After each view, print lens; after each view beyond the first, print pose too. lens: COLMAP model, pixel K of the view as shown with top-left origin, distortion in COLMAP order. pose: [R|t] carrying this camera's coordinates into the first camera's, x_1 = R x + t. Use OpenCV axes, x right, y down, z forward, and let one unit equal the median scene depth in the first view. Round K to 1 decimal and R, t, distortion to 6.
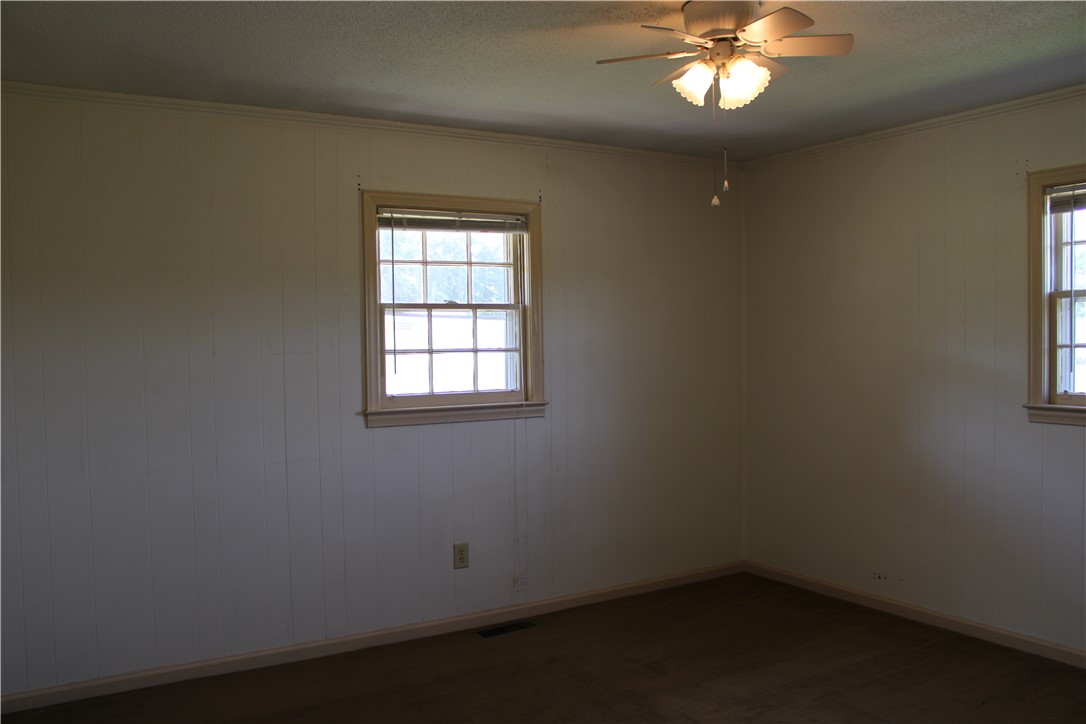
lens RADIAL K [[939.2, 0, 542.9], [0, 939.2, 359.9], [0, 0, 1]] dist [0.003723, 0.001902]
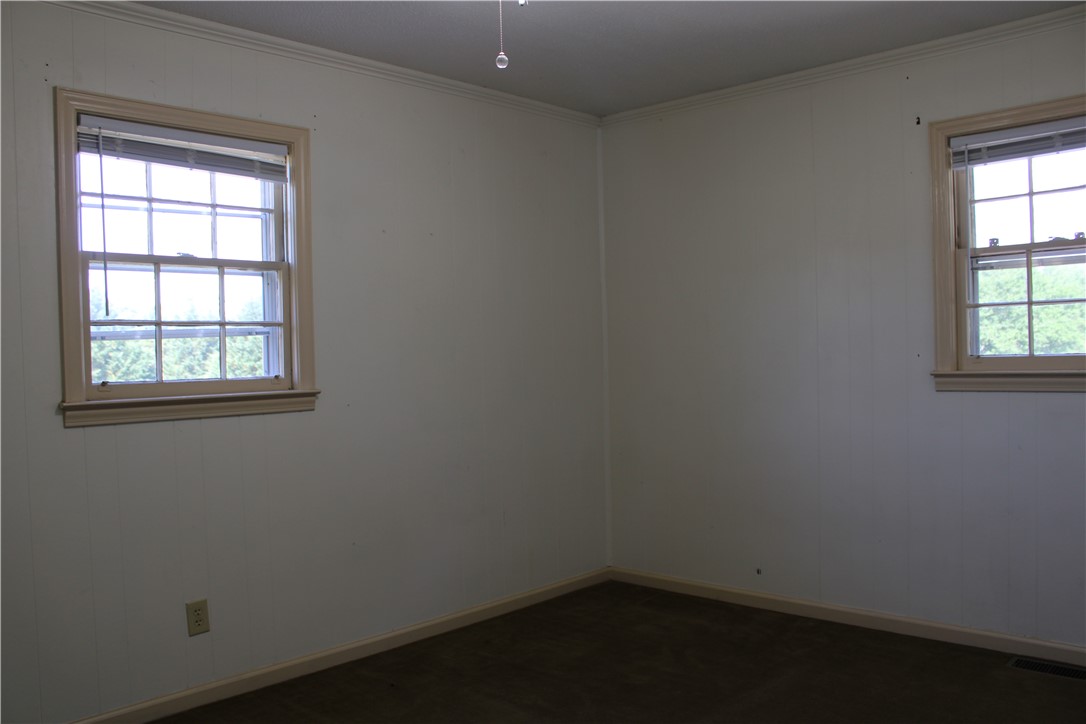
lens RADIAL K [[939.2, 0, 542.9], [0, 939.2, 359.9], [0, 0, 1]] dist [0.003723, 0.001902]
pose [[0.966998, -0.001279, 0.254780, -0.014990], [0.005552, 0.999856, -0.016054, 0.034086], [-0.254722, 0.016939, 0.966866, 0.206691]]
